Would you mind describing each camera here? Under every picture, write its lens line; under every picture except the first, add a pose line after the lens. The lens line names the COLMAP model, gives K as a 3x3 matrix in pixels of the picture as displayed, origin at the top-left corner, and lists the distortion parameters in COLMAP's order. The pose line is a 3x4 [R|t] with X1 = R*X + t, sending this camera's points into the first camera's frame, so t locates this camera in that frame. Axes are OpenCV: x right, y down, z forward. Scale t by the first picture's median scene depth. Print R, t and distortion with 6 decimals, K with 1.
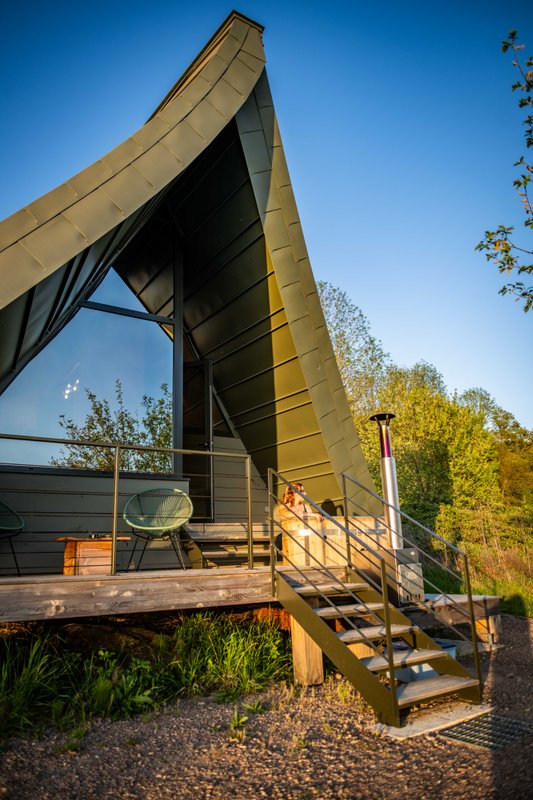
lens RADIAL K [[570.2, 0, 298.4], [0, 570.2, 416.0], [0, 0, 1]] dist [0.001734, -0.004304]
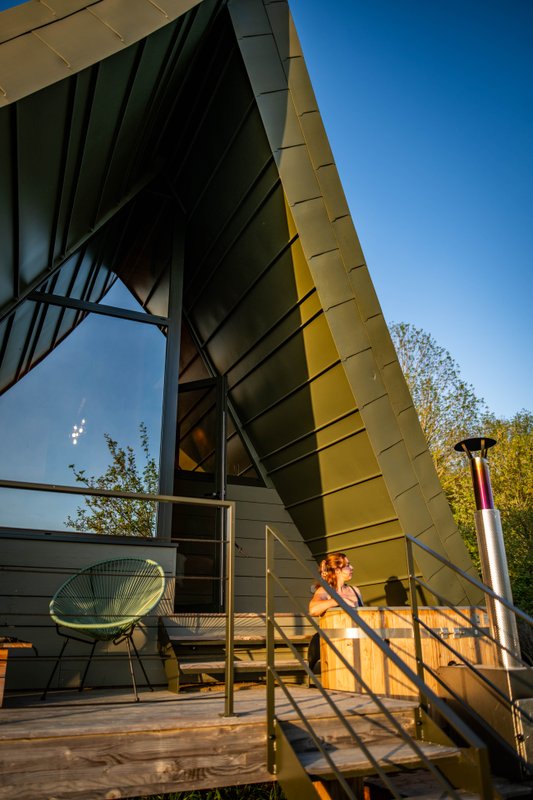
lens RADIAL K [[629.1, 0, 266.7], [0, 629.1, 400.7], [0, 0, 1]] dist [-0.036346, 0.004880]
pose [[0.983679, -0.035508, -0.176396, 0.044714], [0.014642, 0.992881, -0.118211, 0.031305], [0.179337, 0.113698, 0.977195, 0.276744]]
